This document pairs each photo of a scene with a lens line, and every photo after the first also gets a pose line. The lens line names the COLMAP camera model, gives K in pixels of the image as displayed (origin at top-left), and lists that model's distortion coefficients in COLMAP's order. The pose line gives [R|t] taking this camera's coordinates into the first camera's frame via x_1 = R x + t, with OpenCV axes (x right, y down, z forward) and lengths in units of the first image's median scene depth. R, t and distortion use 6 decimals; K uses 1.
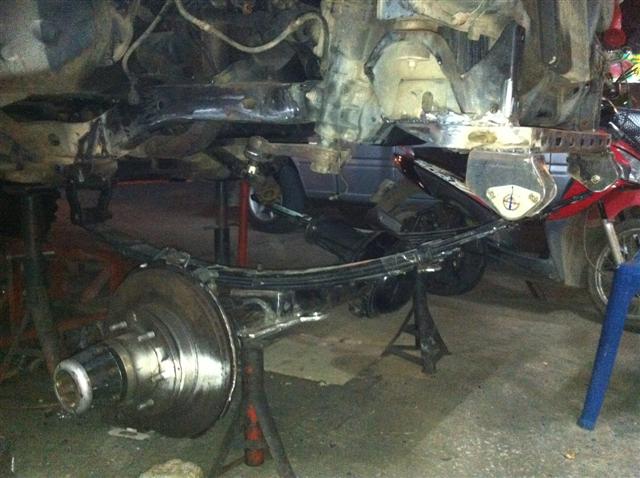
lens RADIAL K [[627.0, 0, 321.9], [0, 627.0, 251.5], [0, 0, 1]] dist [0.149374, -0.608090]
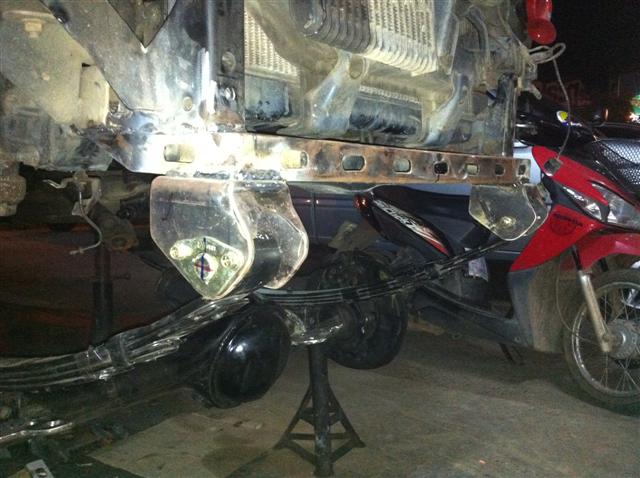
lens RADIAL K [[627.0, 0, 321.9], [0, 627.0, 251.5], [0, 0, 1]] dist [0.149374, -0.608090]
pose [[0.998524, -0.001269, -0.054295, 0.198354], [-0.002319, 0.997819, -0.065965, -0.025574], [0.054261, 0.065993, 0.996344, 0.209937]]
